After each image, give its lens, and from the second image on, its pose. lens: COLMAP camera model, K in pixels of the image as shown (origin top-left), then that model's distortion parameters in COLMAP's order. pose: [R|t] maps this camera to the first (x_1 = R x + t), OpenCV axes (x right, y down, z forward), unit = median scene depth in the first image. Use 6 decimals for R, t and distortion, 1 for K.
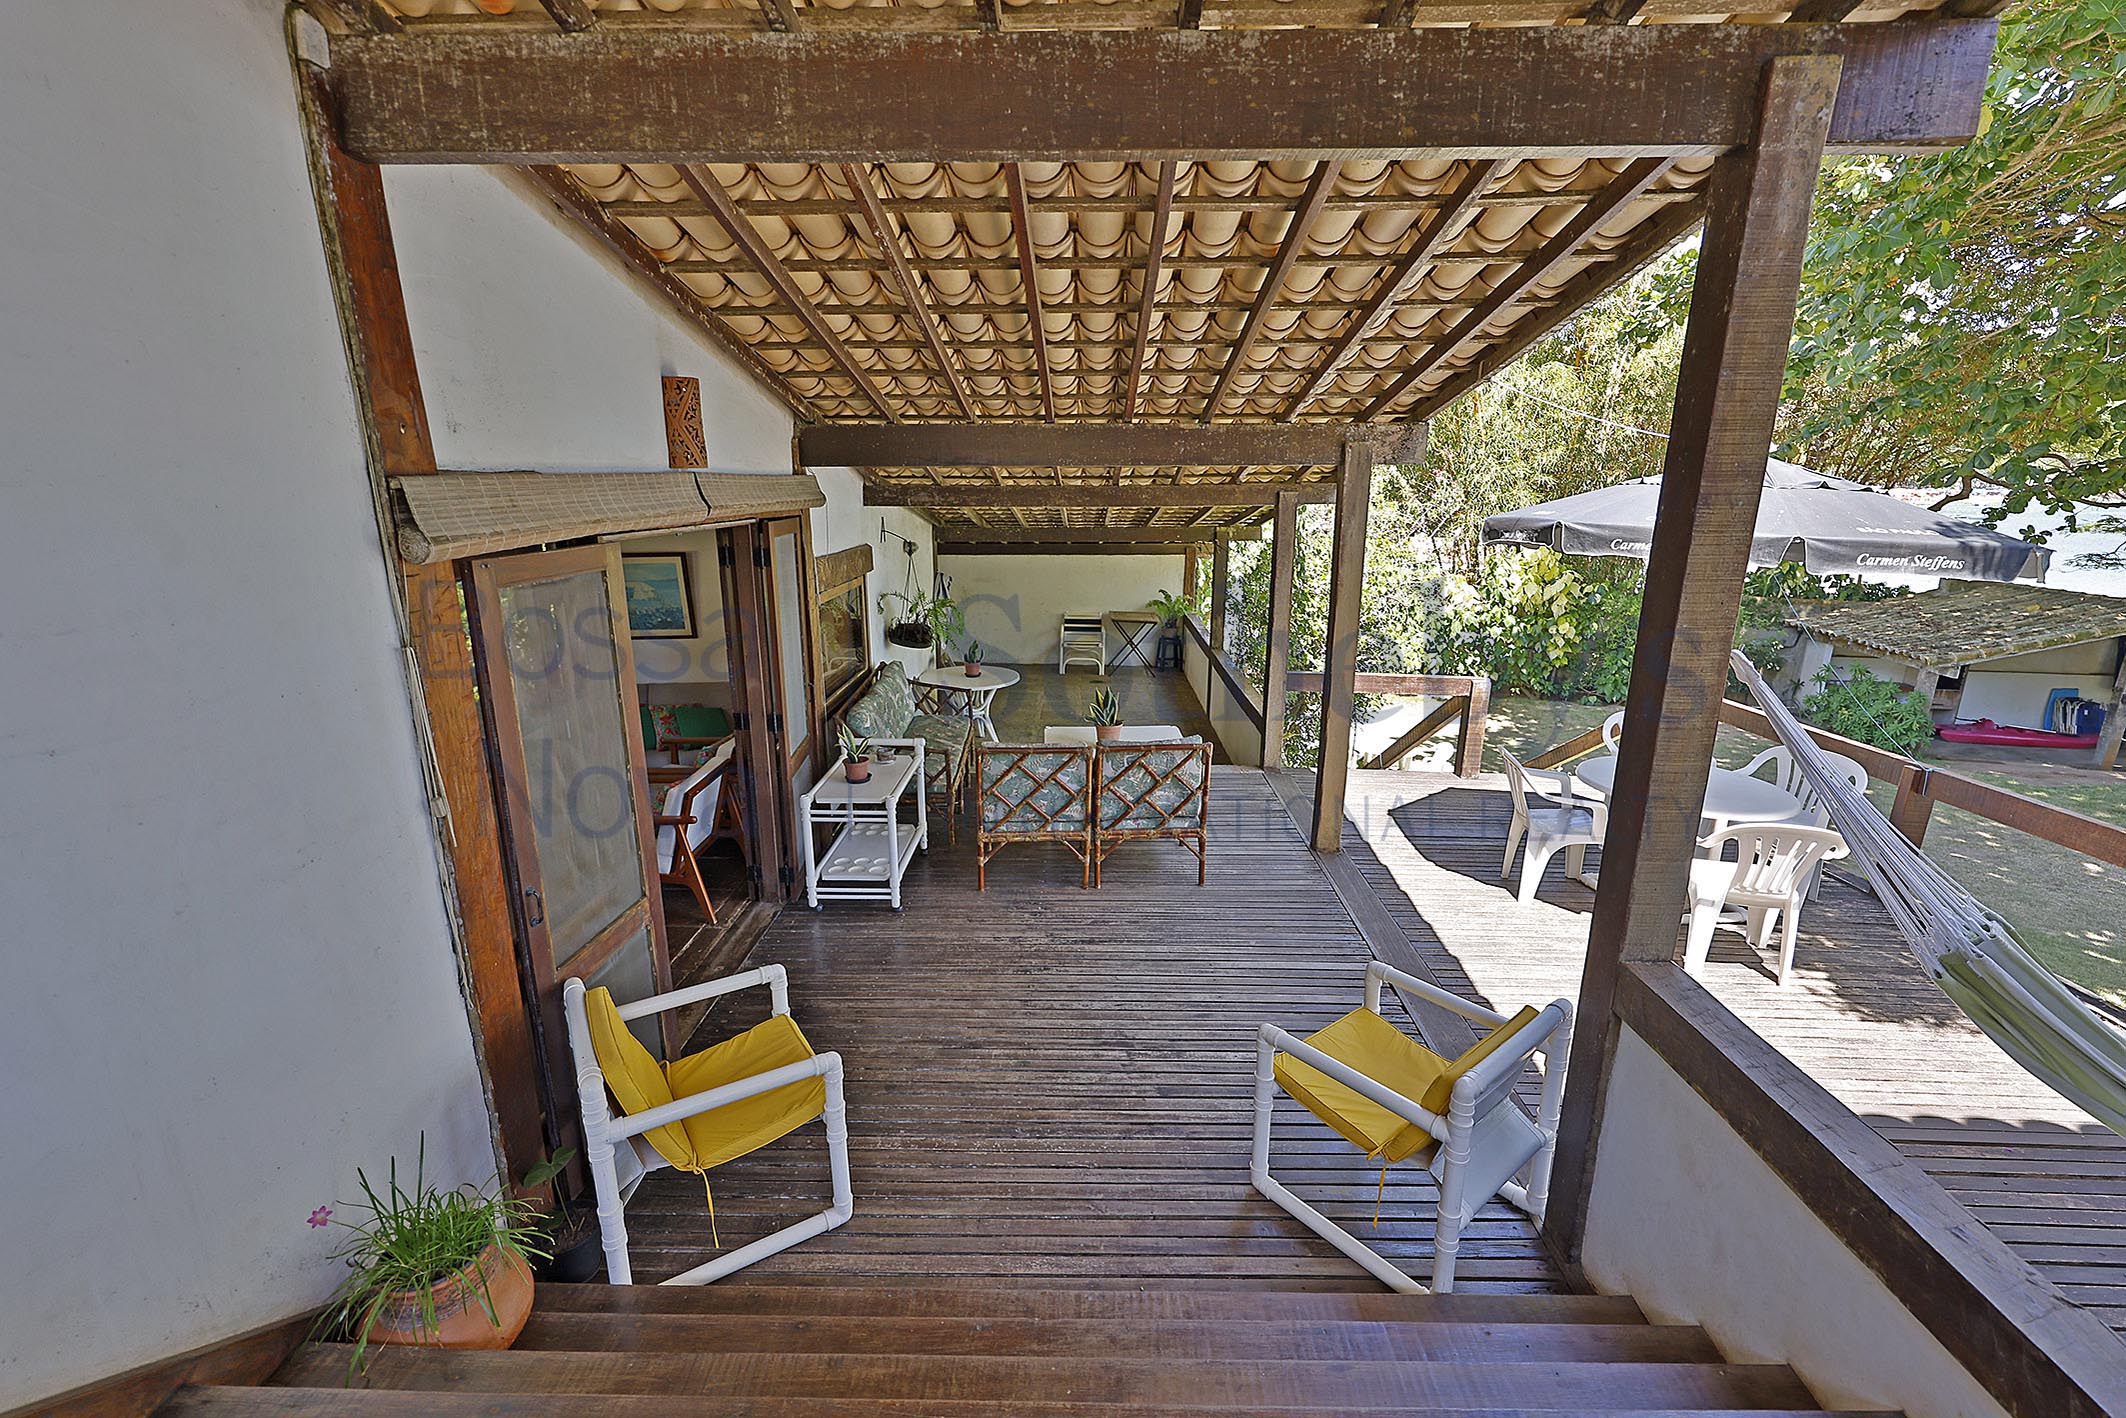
lens RADIAL K [[906.2, 0, 1057.8], [0, 906.2, 708.1], [0, 0, 1]] dist [-0.003282, 0.000194]
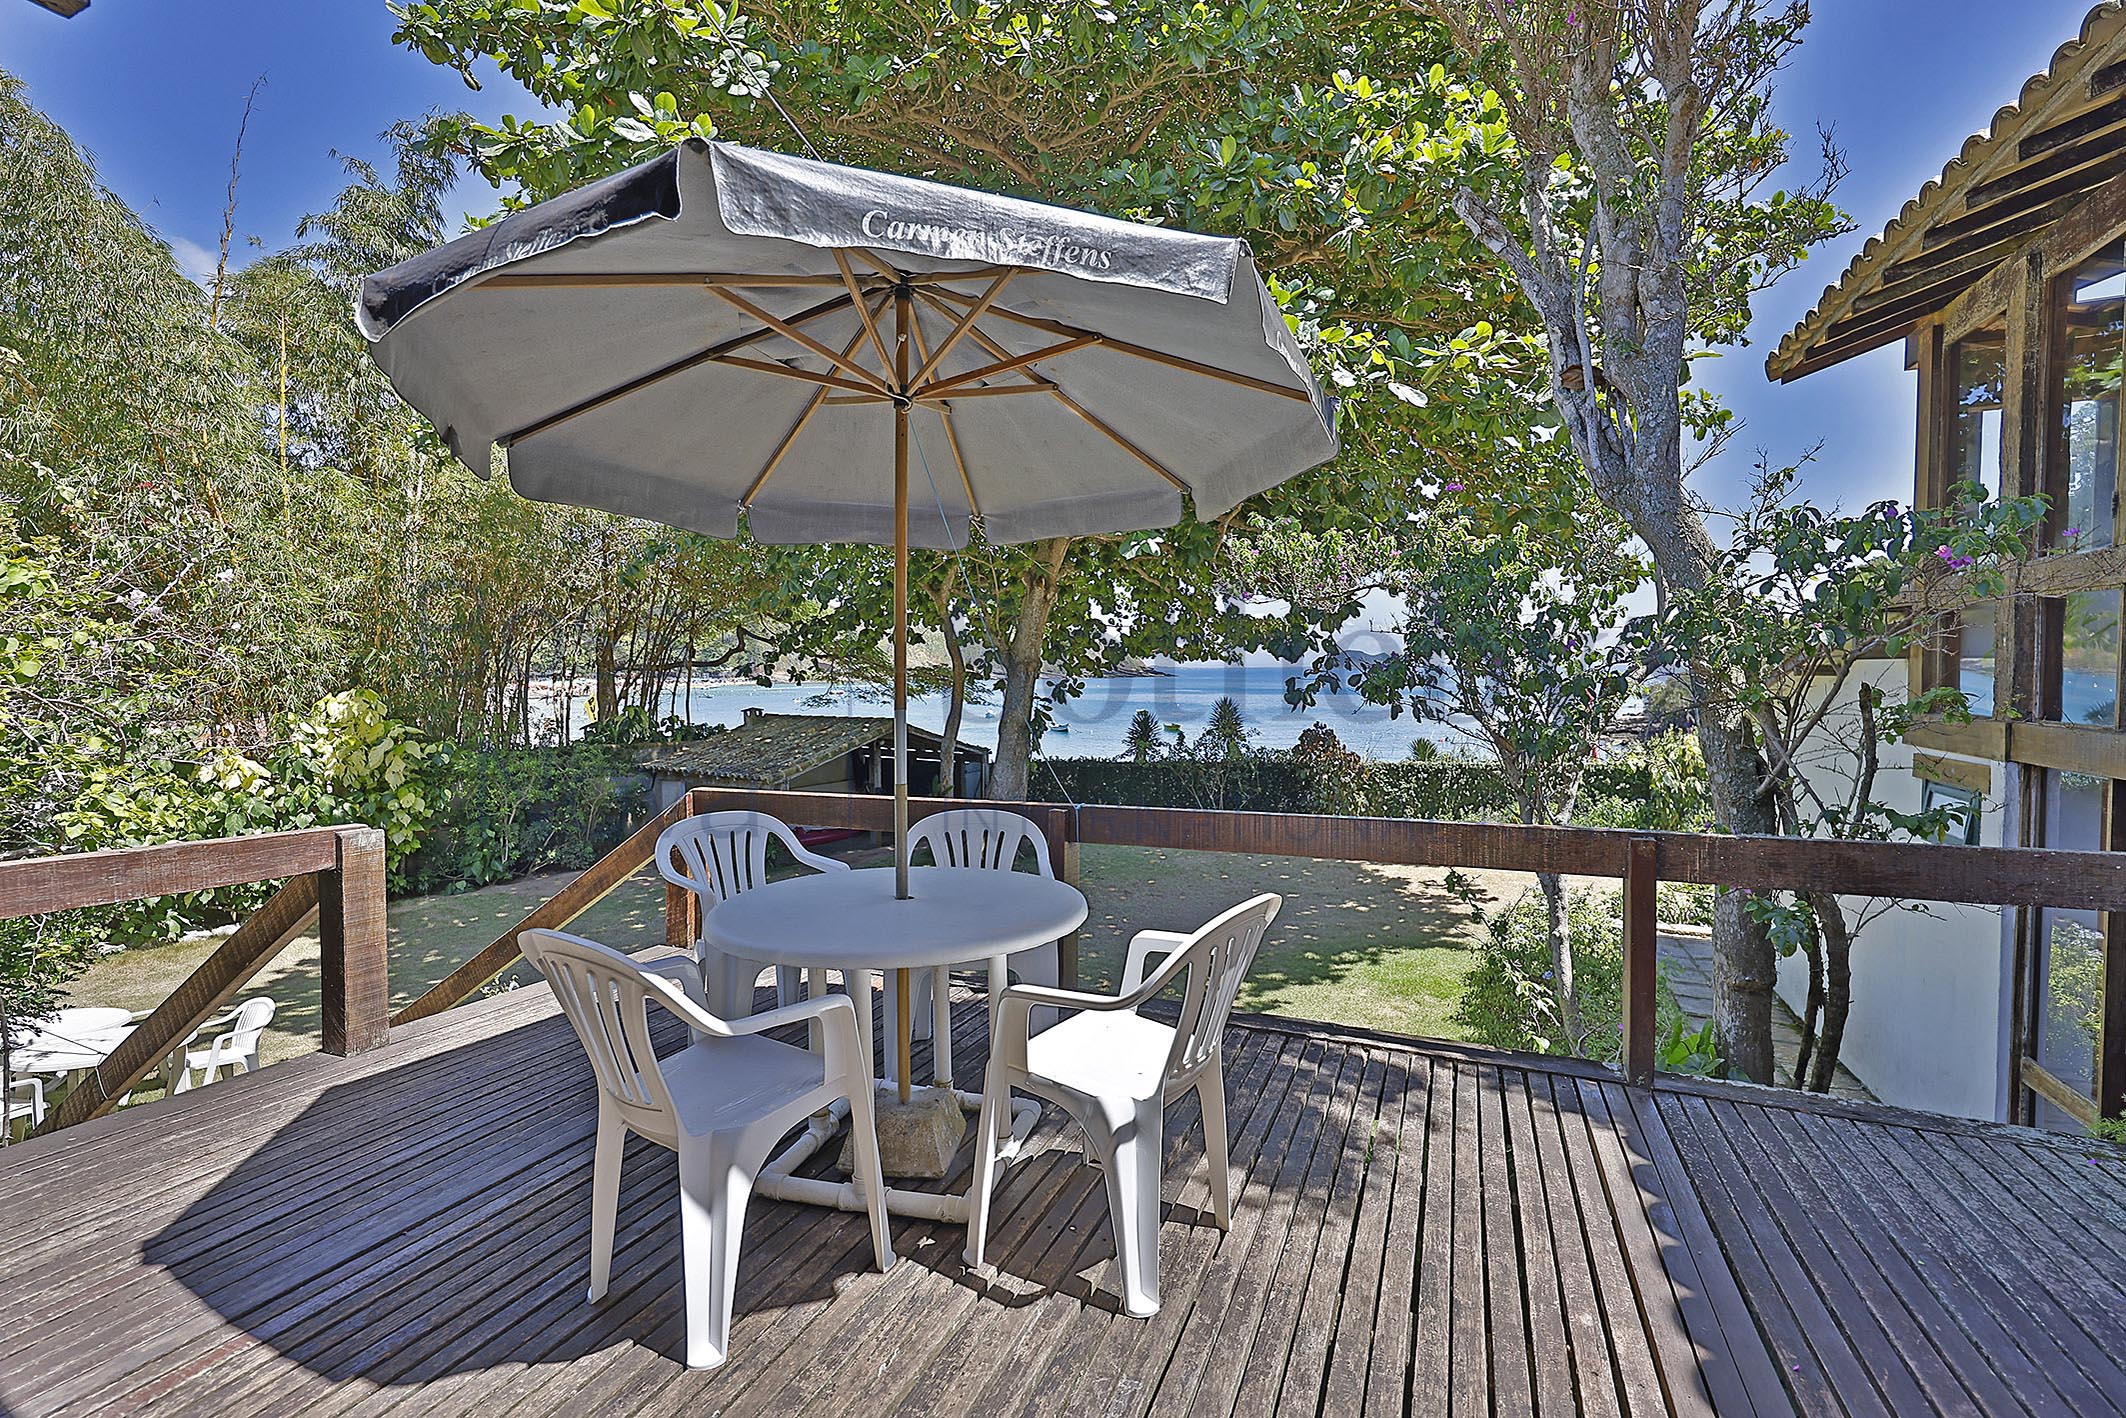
lens RADIAL K [[903.9, 0, 1056.3], [0, 903.9, 711.8], [0, 0, 1]] dist [-0.002067, -0.000186]
pose [[0.391111, -0.040399, 0.919456, 0.073927], [0.230751, 0.971430, -0.055472, 0.007240], [-0.890947, 0.233861, 0.389259, 0.195277]]
